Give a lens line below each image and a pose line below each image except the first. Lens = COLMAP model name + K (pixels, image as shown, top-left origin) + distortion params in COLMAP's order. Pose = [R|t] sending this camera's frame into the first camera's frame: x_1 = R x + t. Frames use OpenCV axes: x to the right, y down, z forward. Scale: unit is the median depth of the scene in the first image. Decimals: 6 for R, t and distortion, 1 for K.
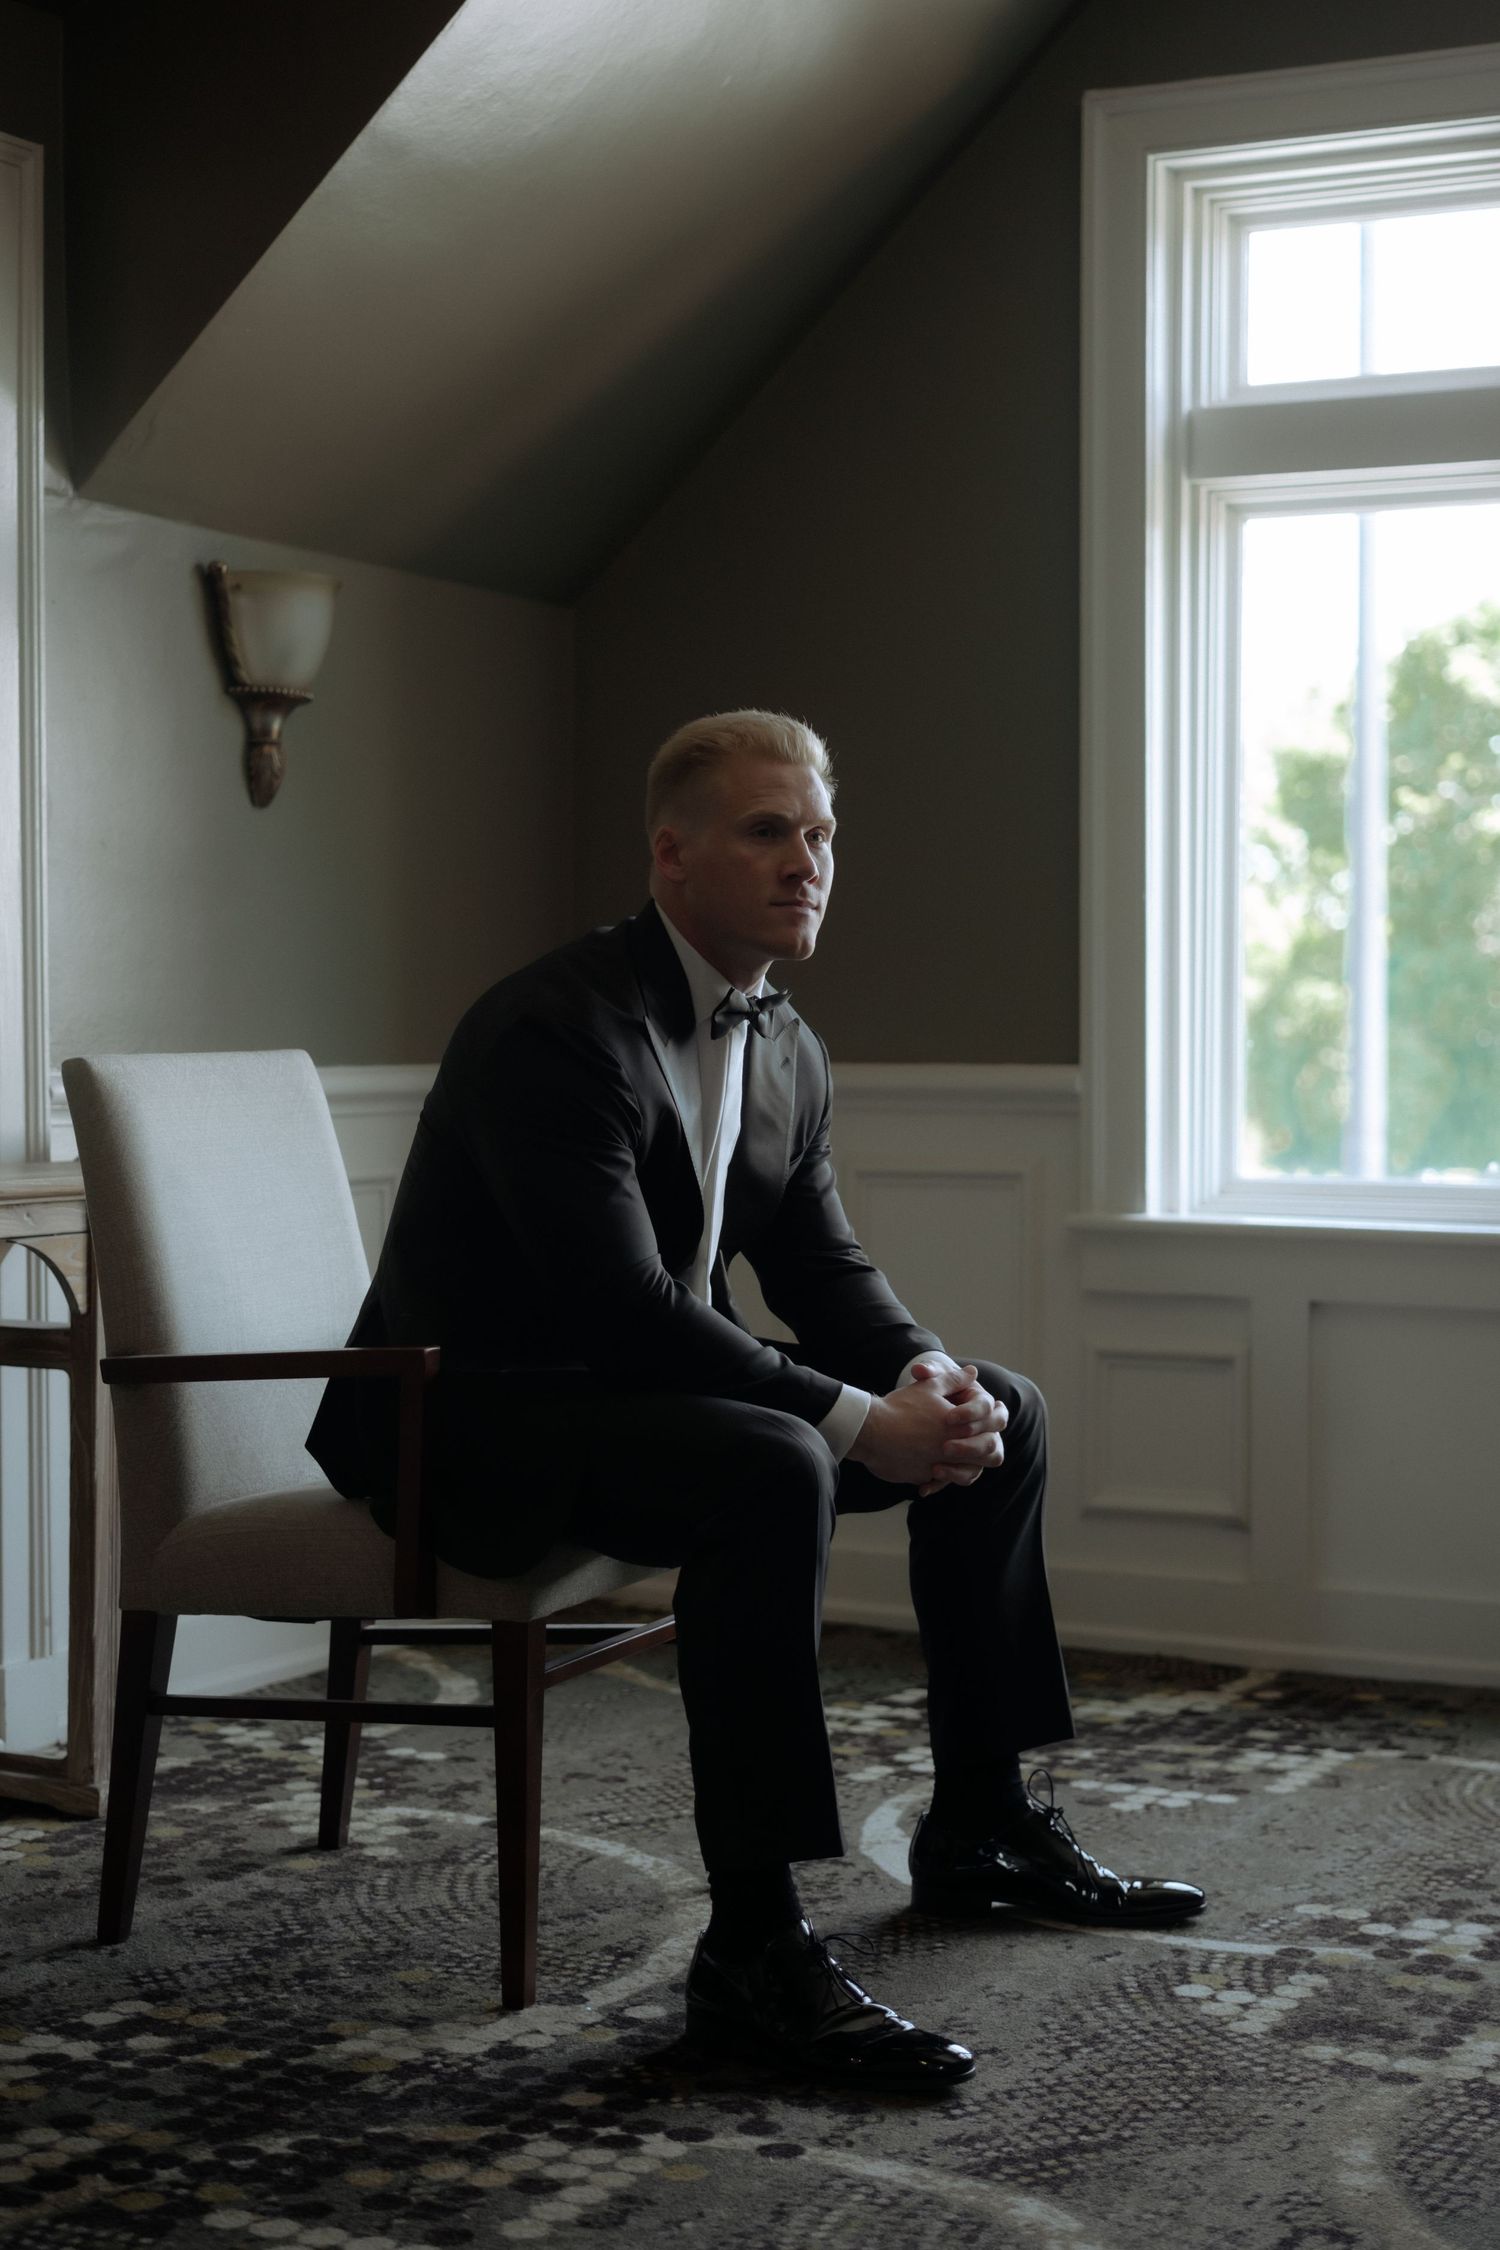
lens RADIAL K [[3612.9, 0, 757.4], [0, 3612.9, 1220.7], [0, 0, 1]] dist [-0.015253, 0.000000]
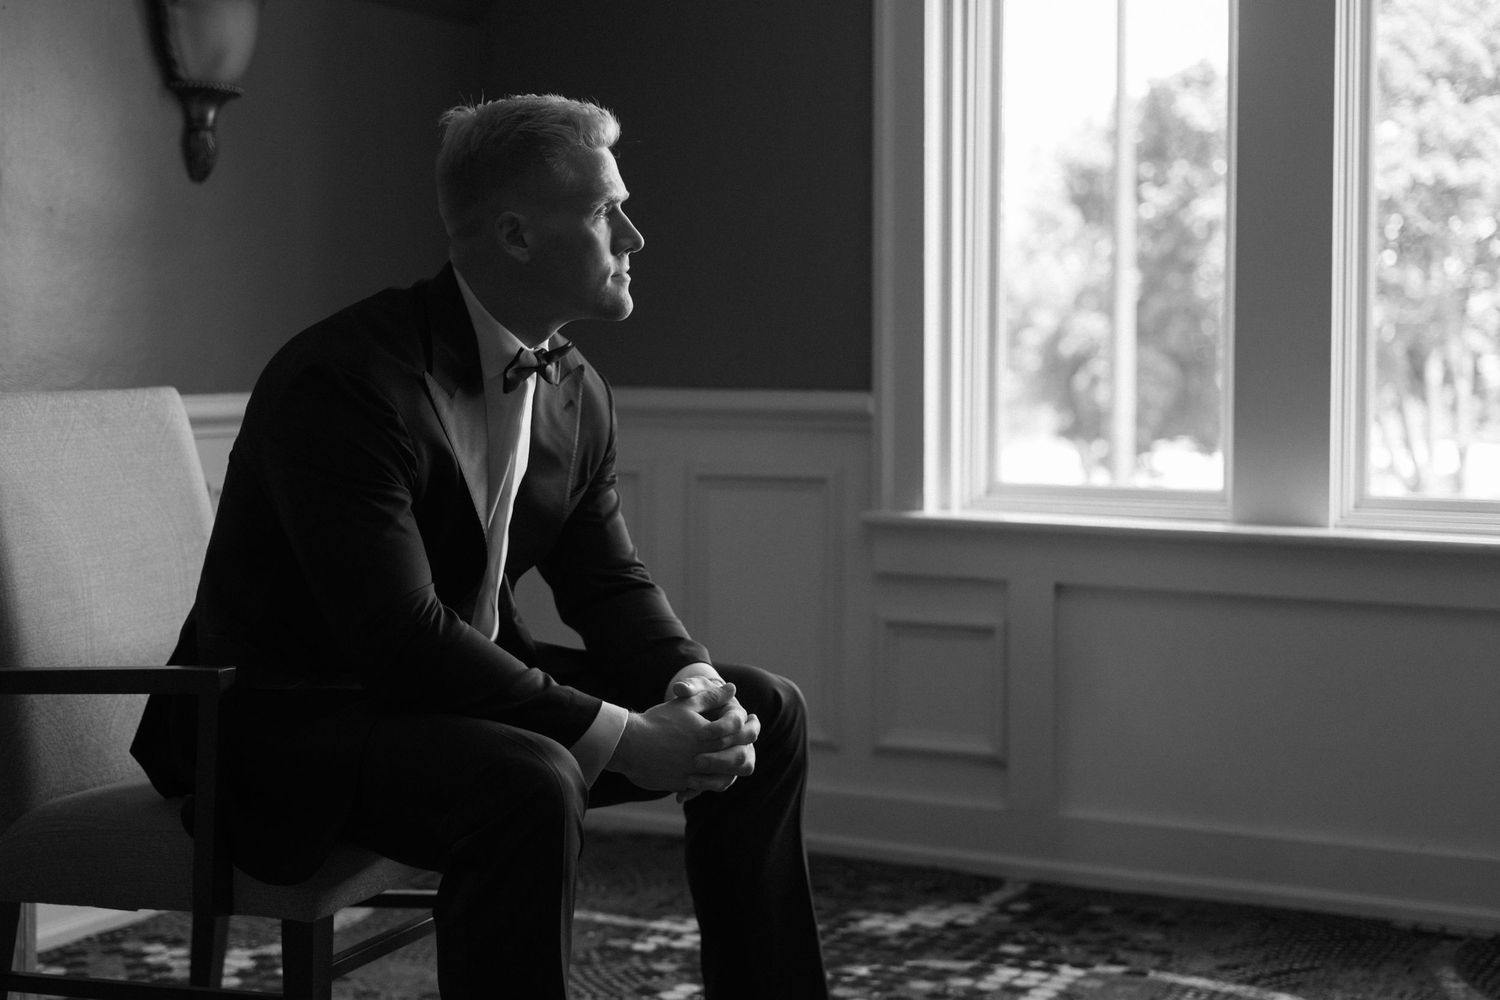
lens RADIAL K [[2408.6, 0, 747.1], [0, 2408.6, 475.4], [0, 0, 1]] dist [-0.015253, 0.000000]
pose [[0.999922, 0.002201, 0.012279, 0.041302], [-0.002213, 0.999997, 0.000936, -0.017291], [-0.012277, -0.000963, 0.999924, 0.195498]]
